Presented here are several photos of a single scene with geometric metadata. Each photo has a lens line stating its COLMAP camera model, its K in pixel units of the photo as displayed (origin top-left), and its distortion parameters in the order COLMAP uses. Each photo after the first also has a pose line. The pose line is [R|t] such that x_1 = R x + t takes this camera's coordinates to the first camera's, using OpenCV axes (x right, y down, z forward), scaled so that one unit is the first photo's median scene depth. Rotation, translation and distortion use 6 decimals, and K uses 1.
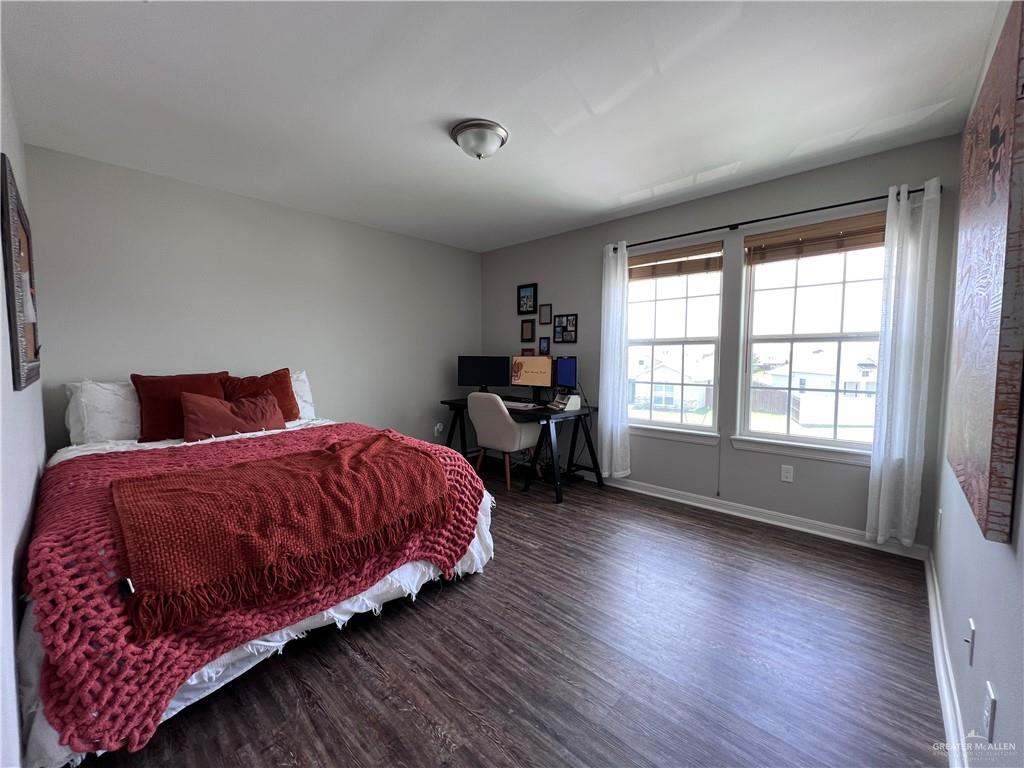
lens RADIAL K [[410.7, 0, 511.3], [0, 410.7, 383.8], [0, 0, 1]] dist [-0.000142, -0.000274]
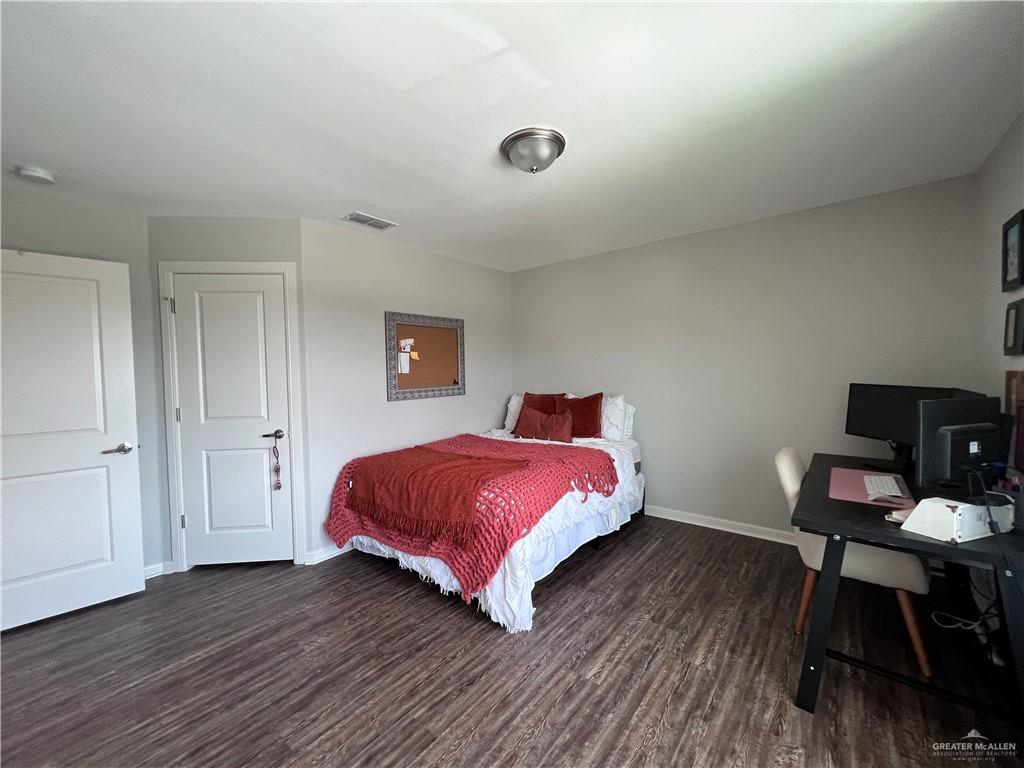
lens RADIAL K [[410.7, 0, 511.3], [0, 410.7, 383.8], [0, 0, 1]] dist [-0.000142, -0.000274]
pose [[0.073330, 0.034632, -0.996706, 0.951309], [-0.046894, 0.998411, 0.031241, -0.141129], [0.996205, 0.044449, 0.074837, 1.056624]]
